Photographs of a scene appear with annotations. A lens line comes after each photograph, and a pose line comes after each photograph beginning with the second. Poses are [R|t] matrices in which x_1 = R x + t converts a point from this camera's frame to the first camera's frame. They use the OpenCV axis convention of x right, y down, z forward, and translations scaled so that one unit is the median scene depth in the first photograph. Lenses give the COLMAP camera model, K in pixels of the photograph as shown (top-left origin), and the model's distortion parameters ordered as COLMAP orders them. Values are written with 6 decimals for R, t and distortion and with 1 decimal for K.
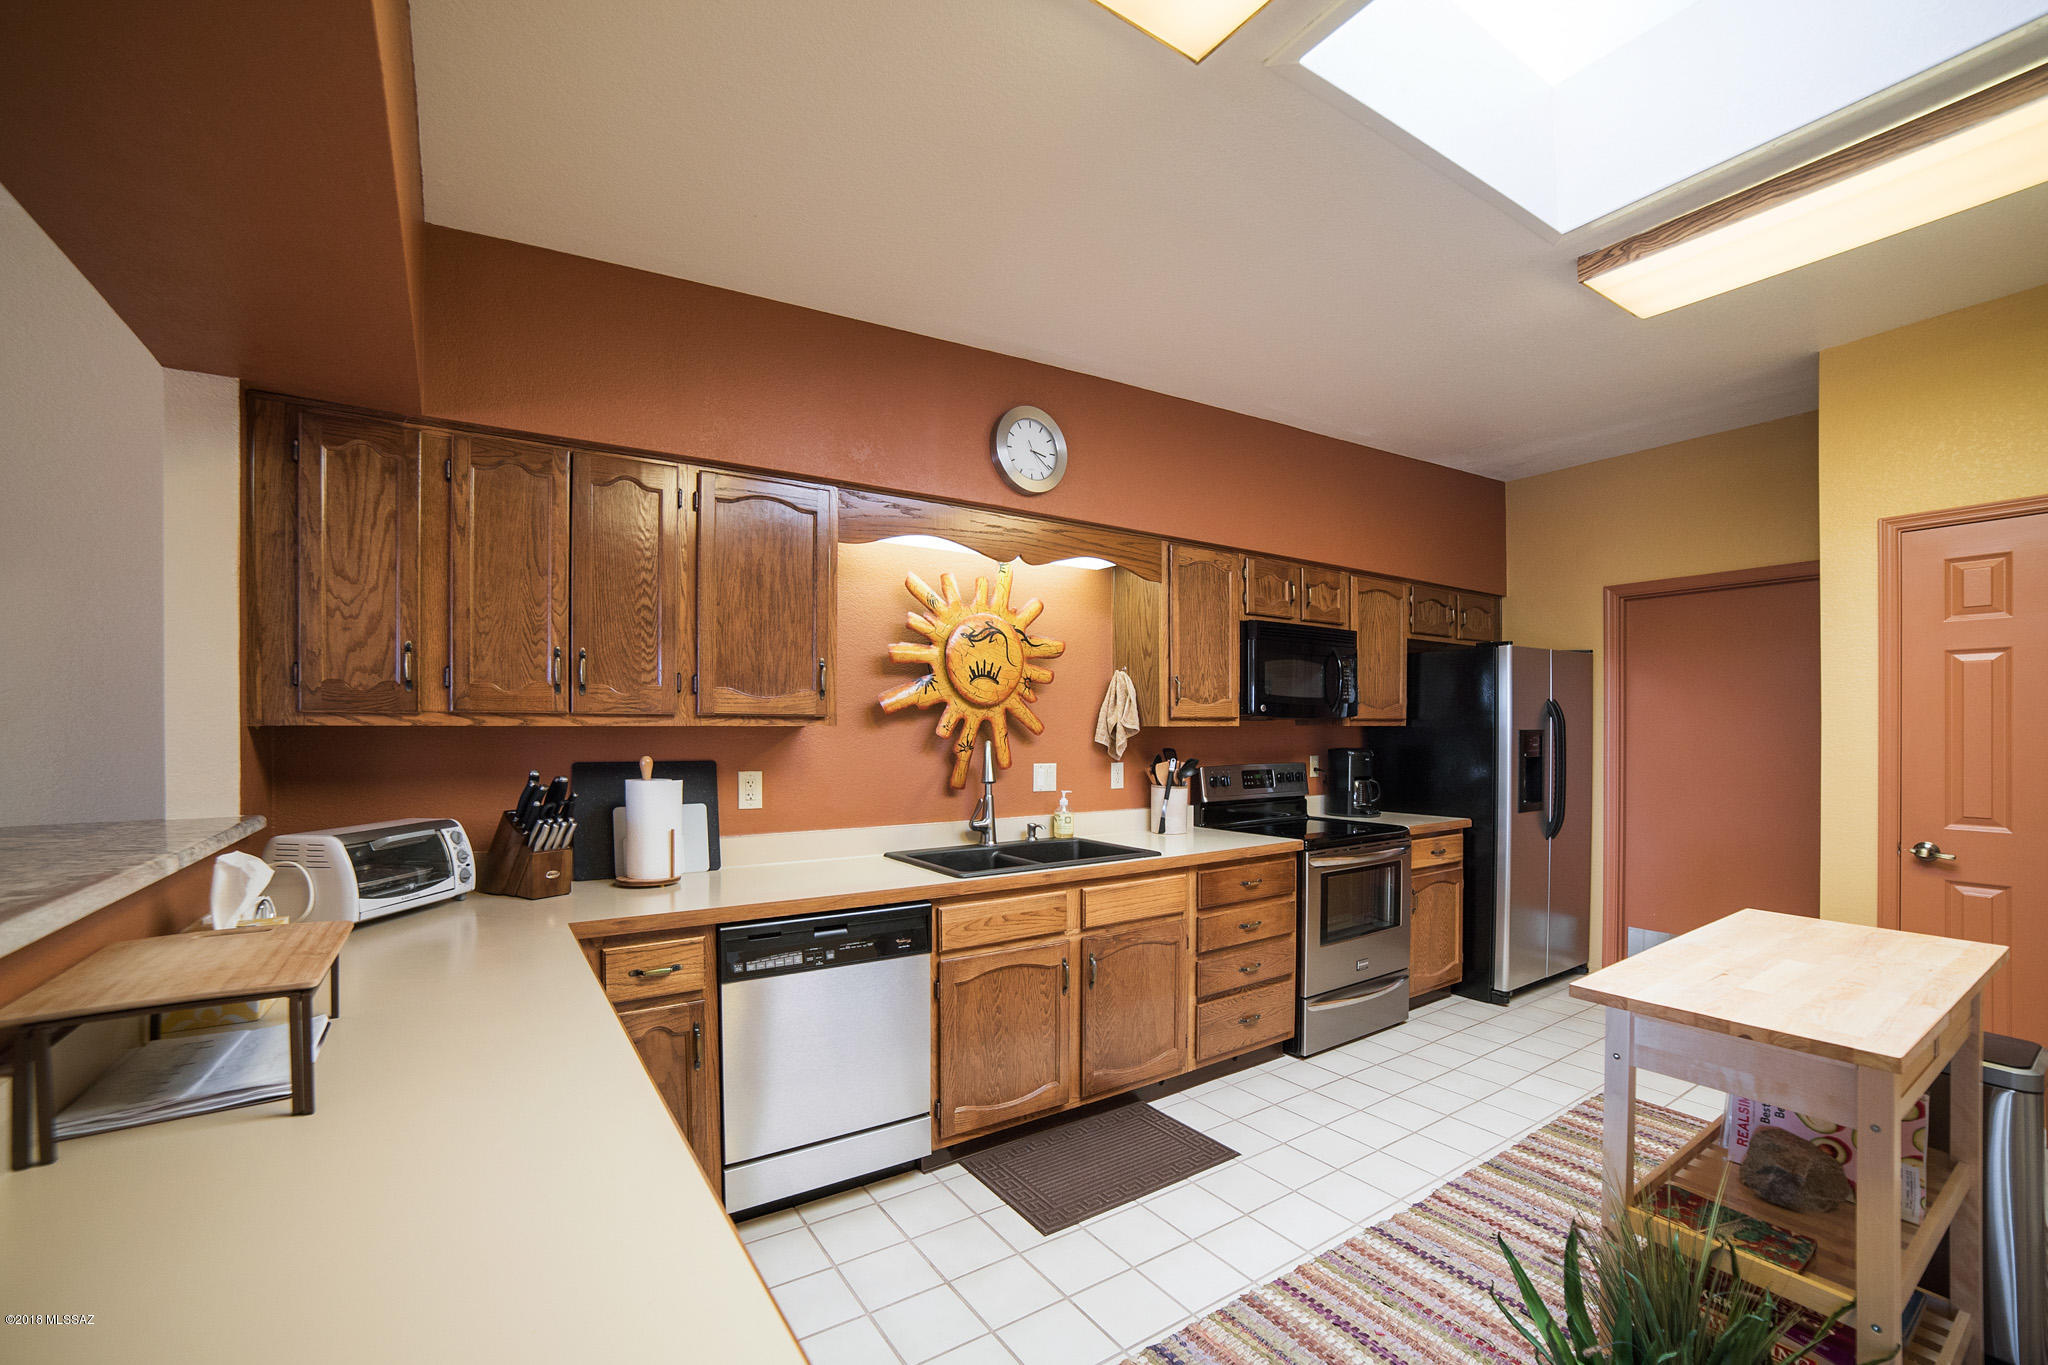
lens RADIAL K [[847.0, 0, 990.9], [0, 847.0, 739.2], [0, 0, 1]] dist [-0.055150, 0.000004]
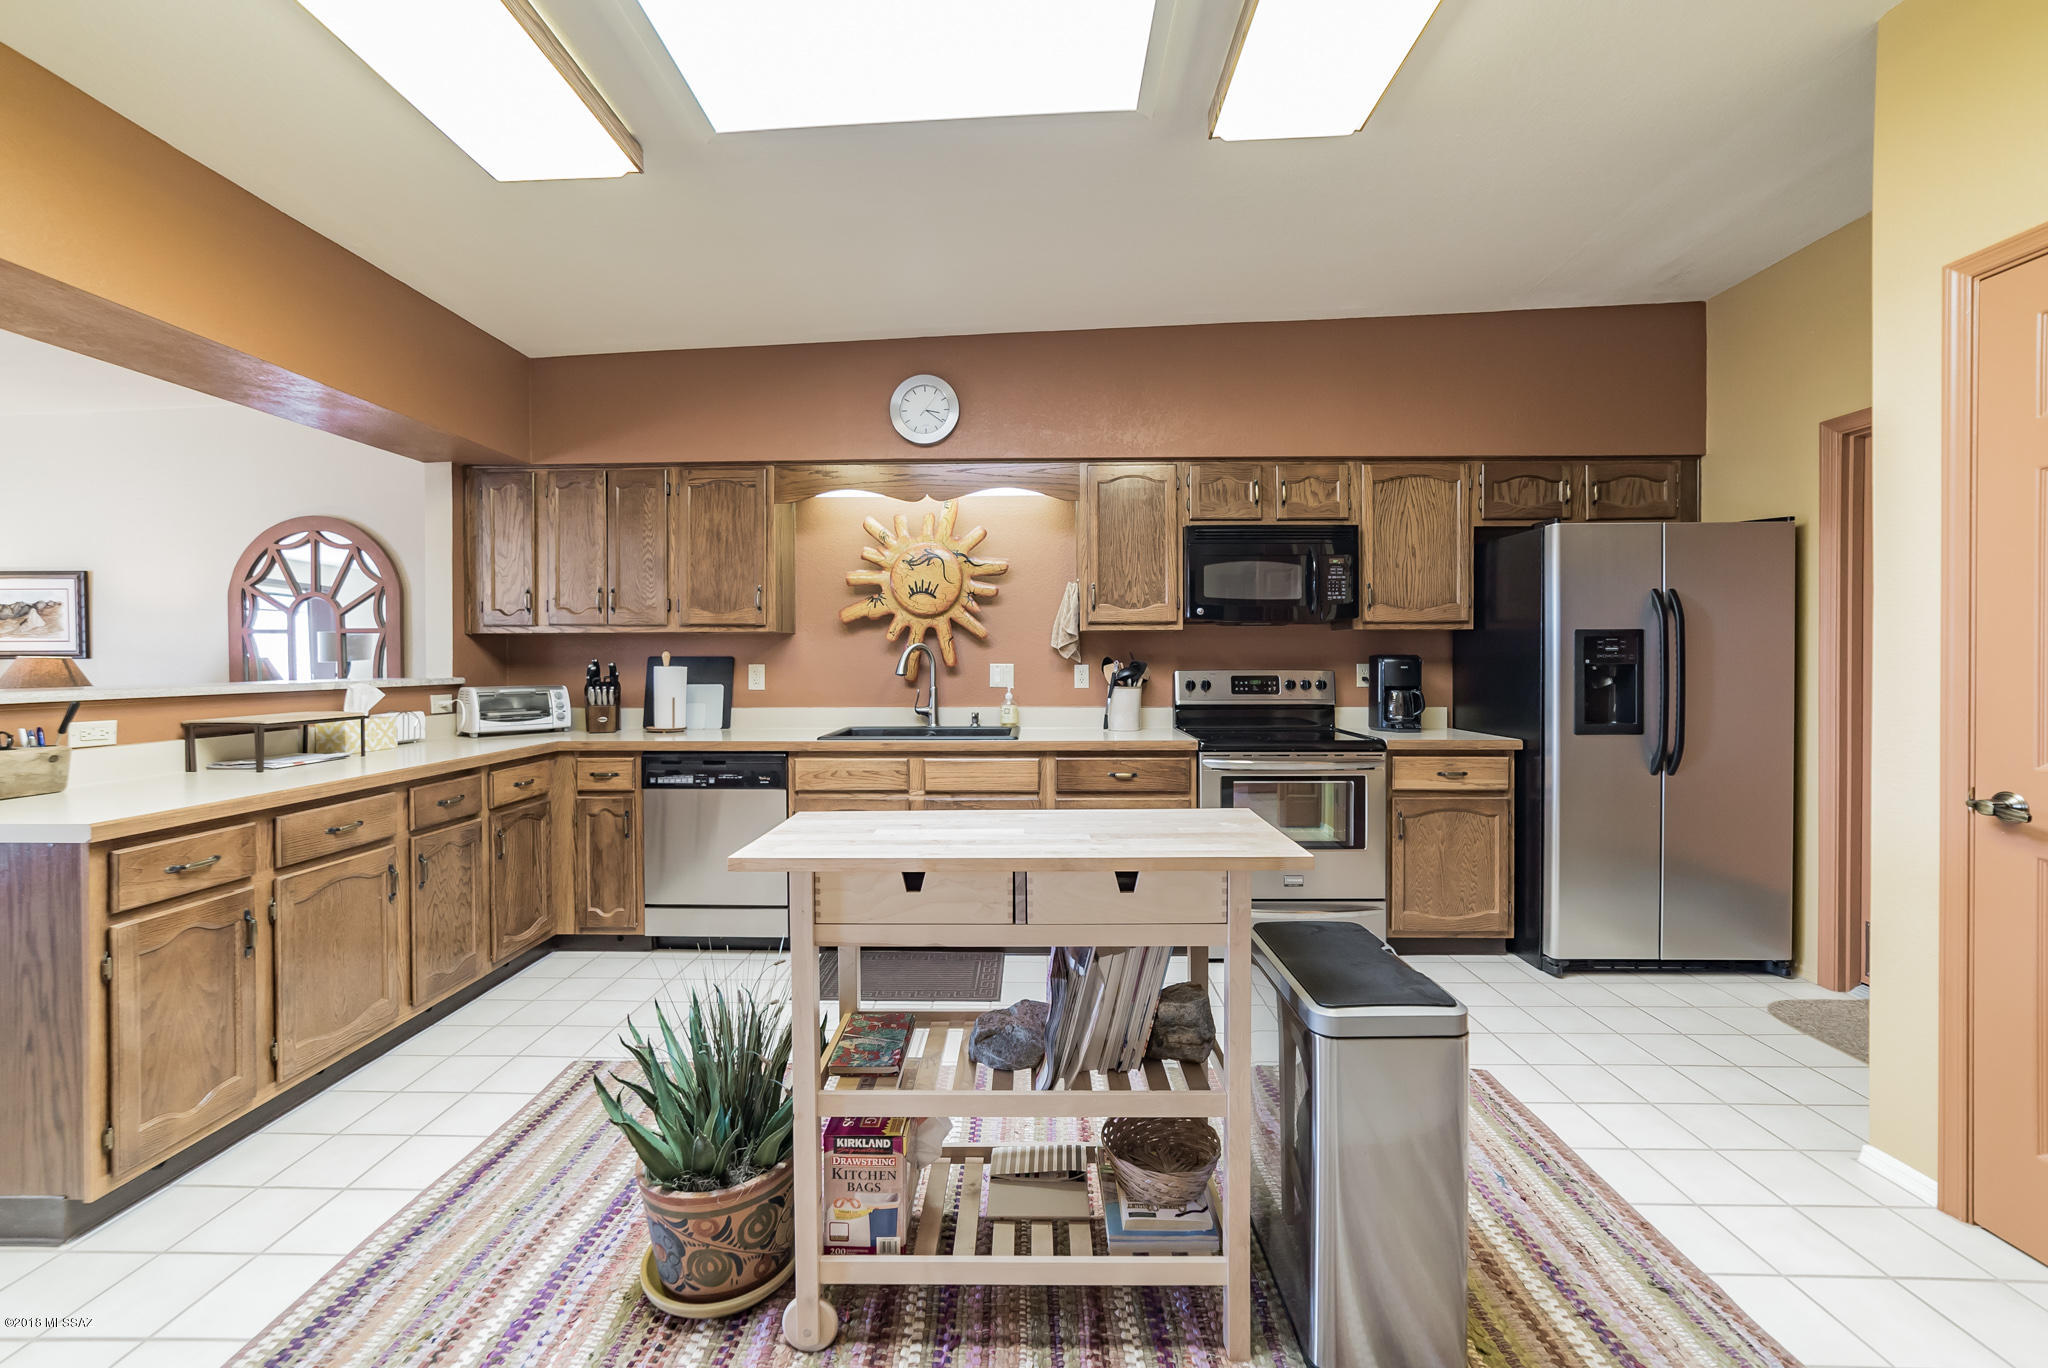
lens RADIAL K [[803.0, 0, 1015.9], [0, 803.0, 668.2], [0, 0, 1]] dist [-0.037088, 0.012960]
pose [[0.828601, 0.003200, -0.559830, 0.789094], [-0.004759, 0.999988, -0.001328, 0.039740], [0.559819, 0.003765, 0.828606, 0.087067]]
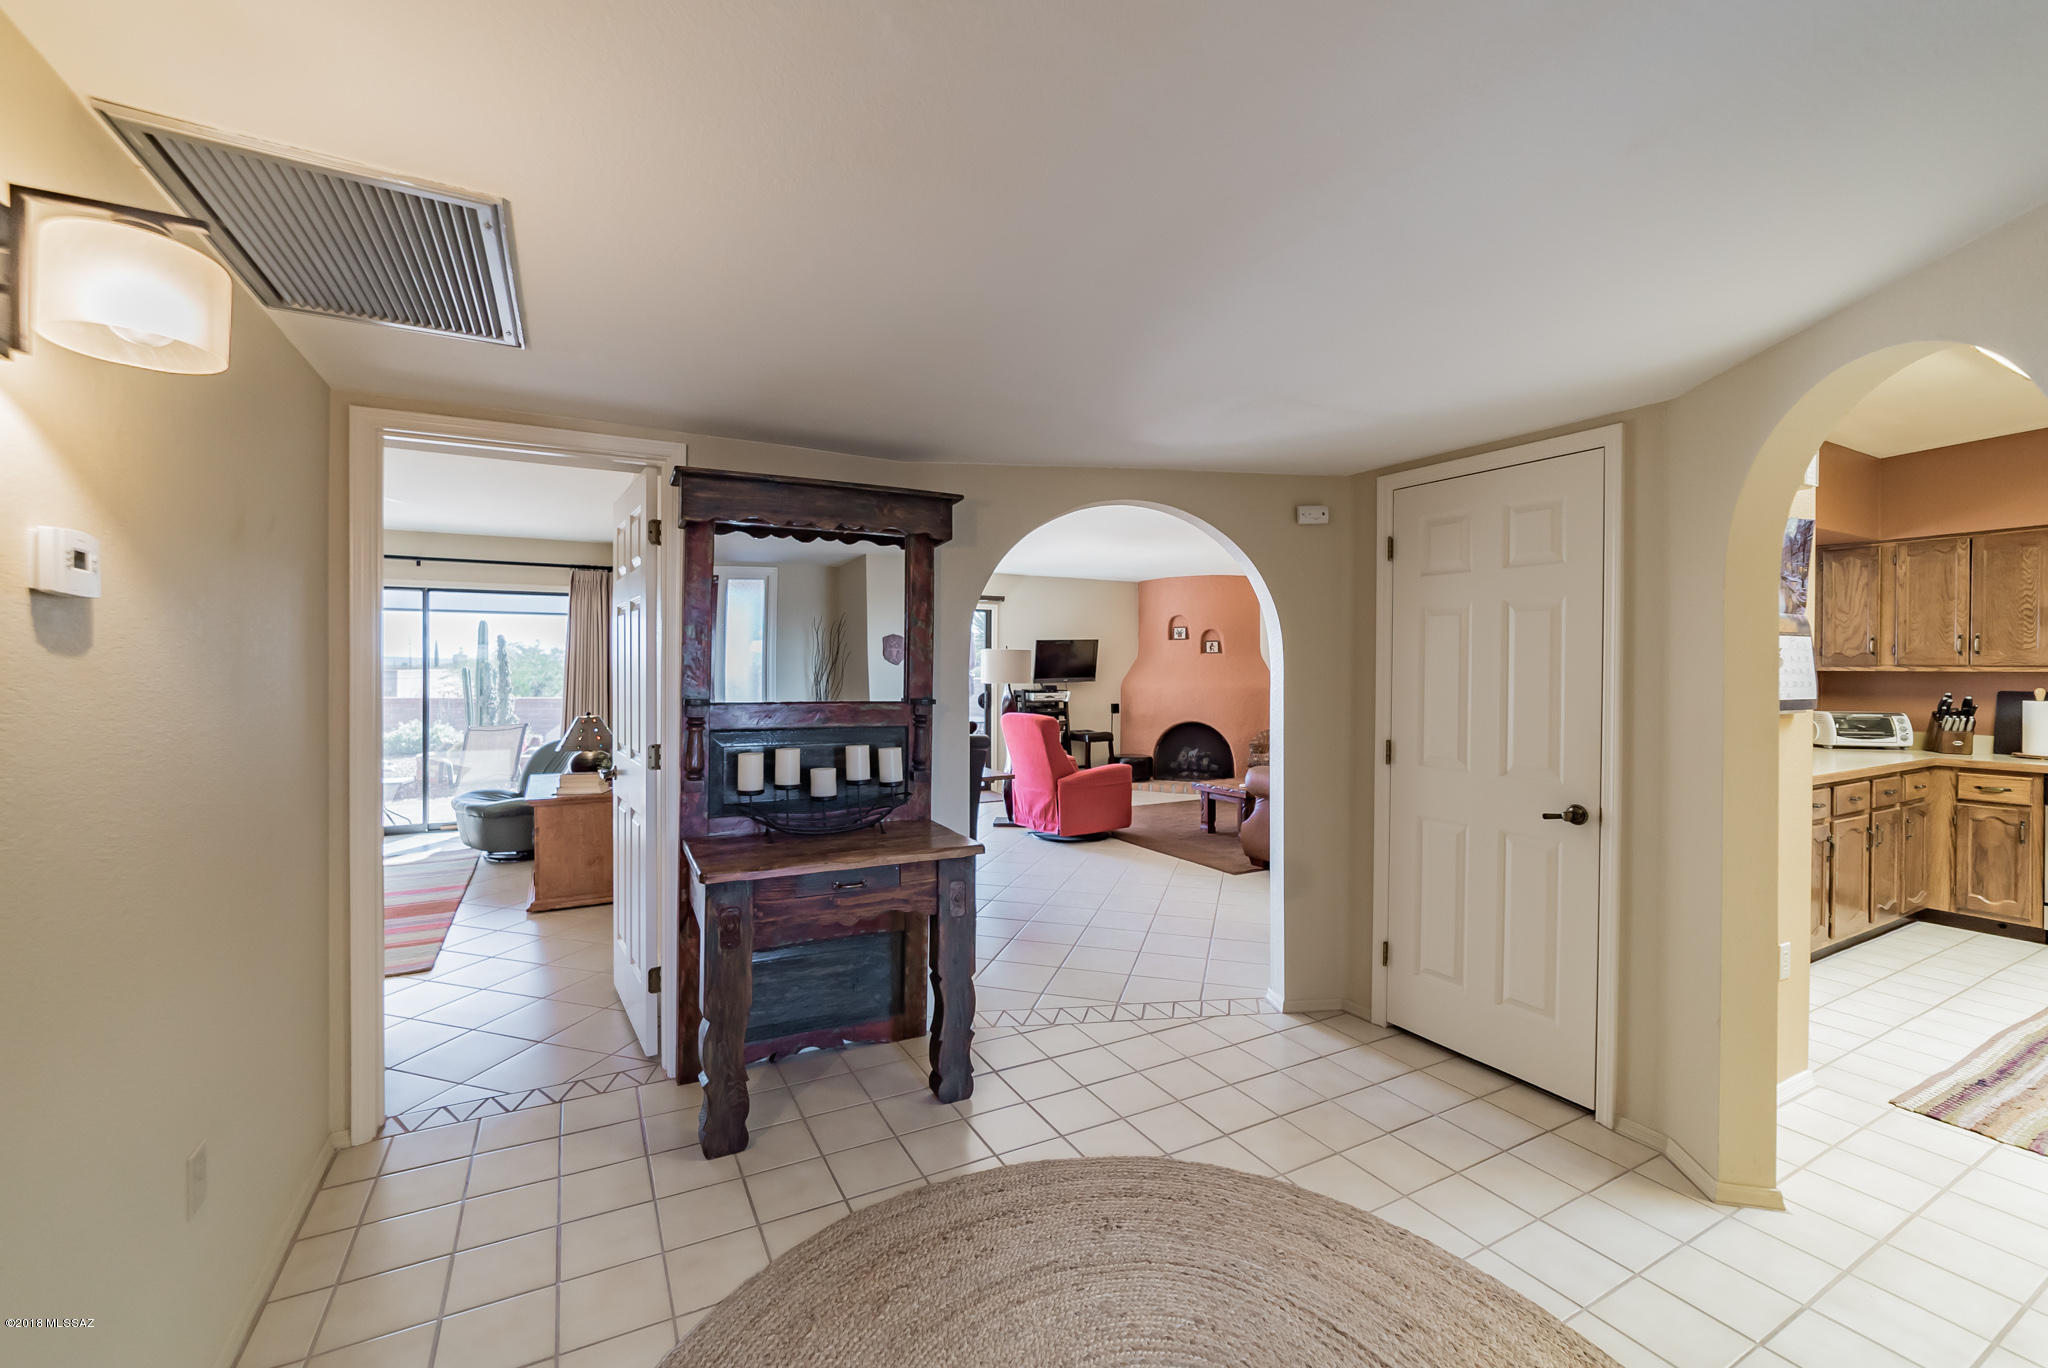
lens RADIAL K [[803.0, 0, 1015.9], [0, 803.0, 668.2], [0, 0, 1]] dist [-0.037088, 0.012960]
pose [[-0.101928, 0.000554, -0.994792, 1.187644], [-0.018581, 0.999824, 0.002461, 0.010655], [0.994618, 0.018735, -0.101900, -0.818531]]
